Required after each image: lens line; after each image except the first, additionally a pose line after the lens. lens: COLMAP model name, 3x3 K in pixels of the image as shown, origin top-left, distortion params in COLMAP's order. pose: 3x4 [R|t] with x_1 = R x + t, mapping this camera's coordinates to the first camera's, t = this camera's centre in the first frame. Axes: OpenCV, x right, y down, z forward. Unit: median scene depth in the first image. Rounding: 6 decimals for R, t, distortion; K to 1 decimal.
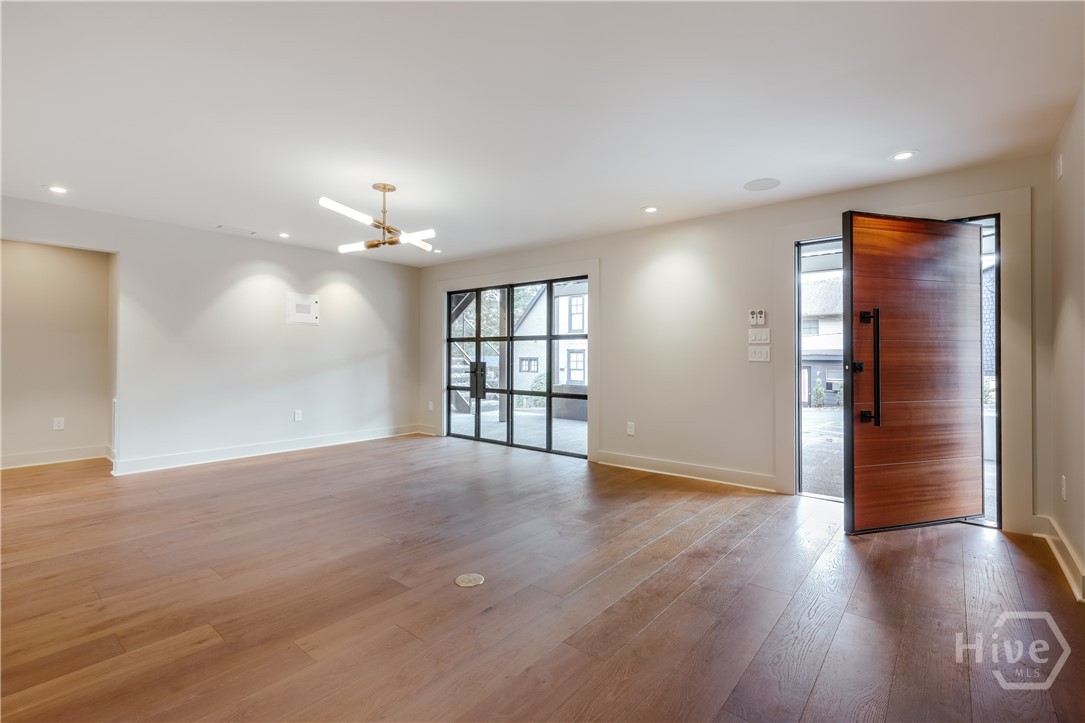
lens RADIAL K [[684.3, 0, 537.2], [0, 684.3, 345.3], [0, 0, 1]] dist [0.003257, -0.001352]
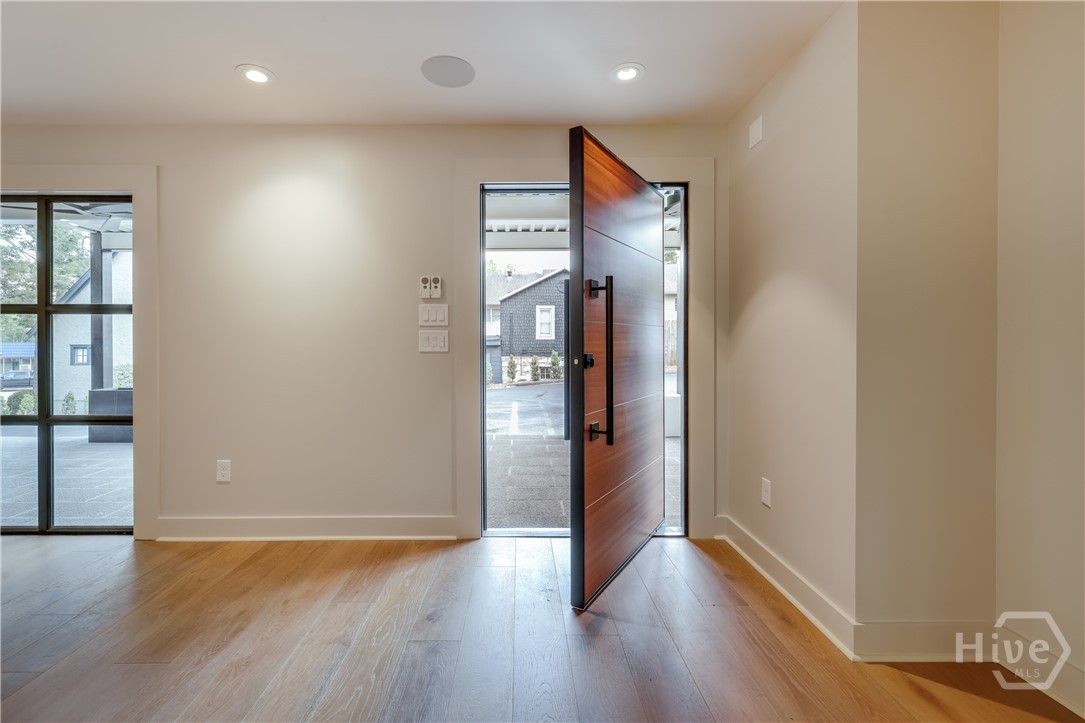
lens RADIAL K [[581.7, 0, 535.9], [0, 581.7, 351.6], [0, 0, 1]] dist [0.001074, 0.000282]
pose [[0.836412, -0.009562, 0.548018, 0.090715], [-0.008685, 0.999491, 0.030696, 0.004324], [-0.548032, -0.030434, 0.835903, 0.457051]]
